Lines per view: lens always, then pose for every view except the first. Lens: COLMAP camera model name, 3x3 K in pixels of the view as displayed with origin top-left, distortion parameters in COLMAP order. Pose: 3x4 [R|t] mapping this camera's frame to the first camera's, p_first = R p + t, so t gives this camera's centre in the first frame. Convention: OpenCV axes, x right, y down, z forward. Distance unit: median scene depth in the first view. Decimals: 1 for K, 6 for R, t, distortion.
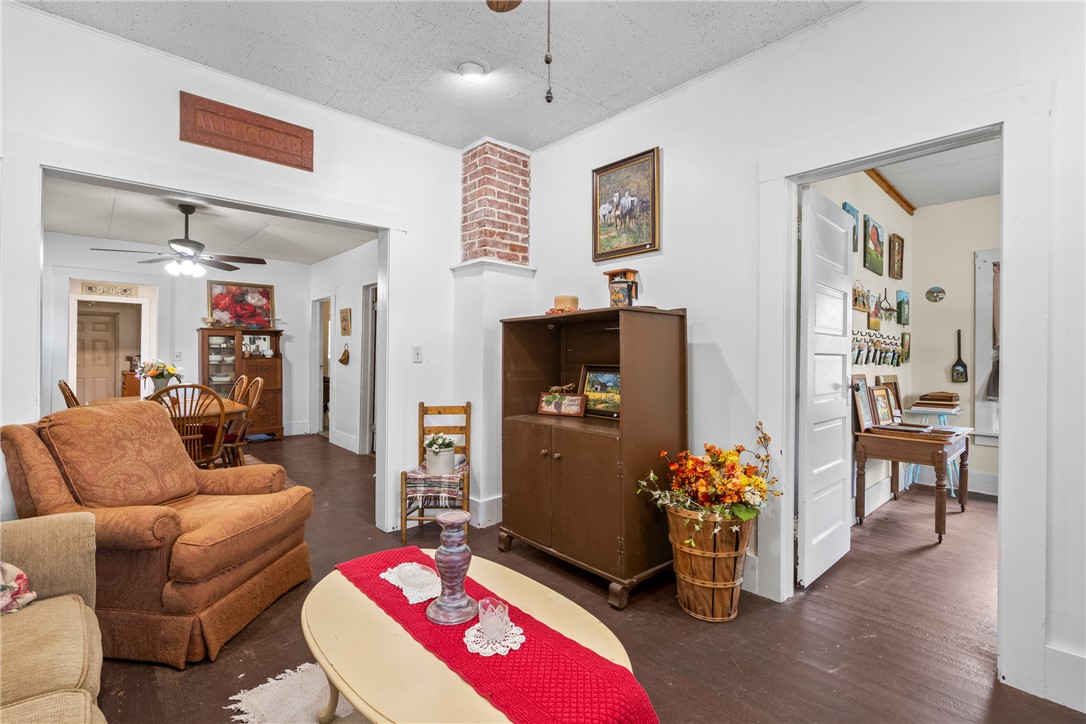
lens RADIAL K [[493.1, 0, 539.1], [0, 493.1, 363.2], [0, 0, 1]] dist [-0.004504, -0.000402]
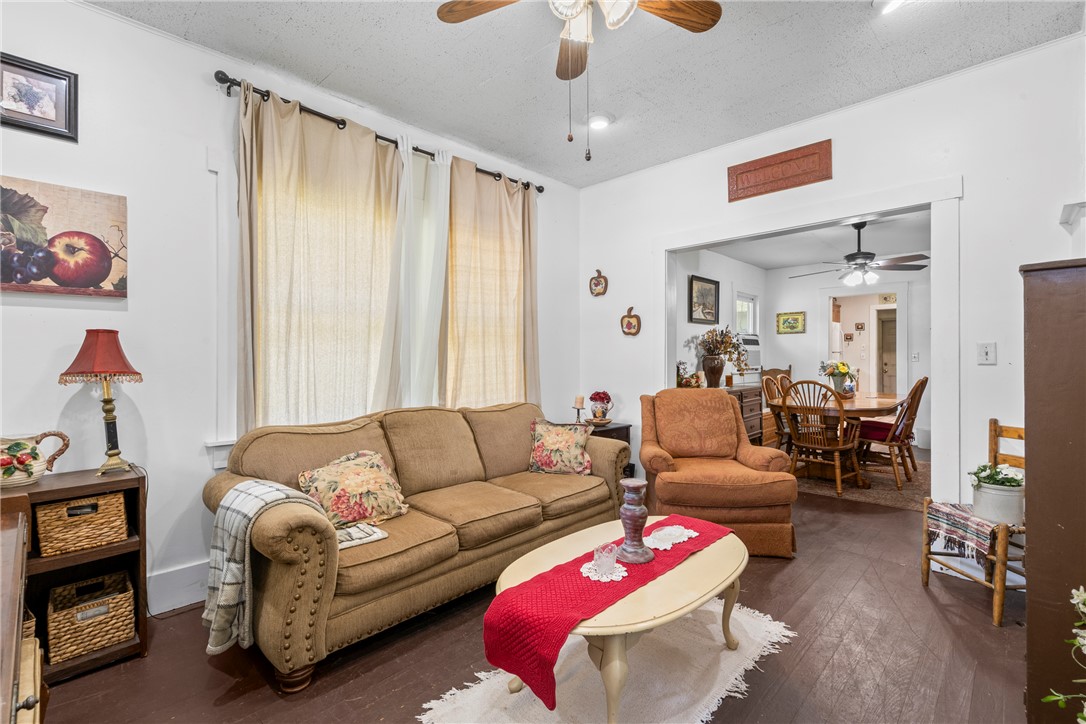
lens RADIAL K [[493.1, 0, 539.1], [0, 493.1, 363.2], [0, 0, 1]] dist [-0.004504, -0.000402]
pose [[0.050327, 0.007024, -0.998708, 0.543216], [-0.008903, 0.999939, 0.006584, -0.003131], [0.998693, 0.008560, 0.050387, 0.337329]]
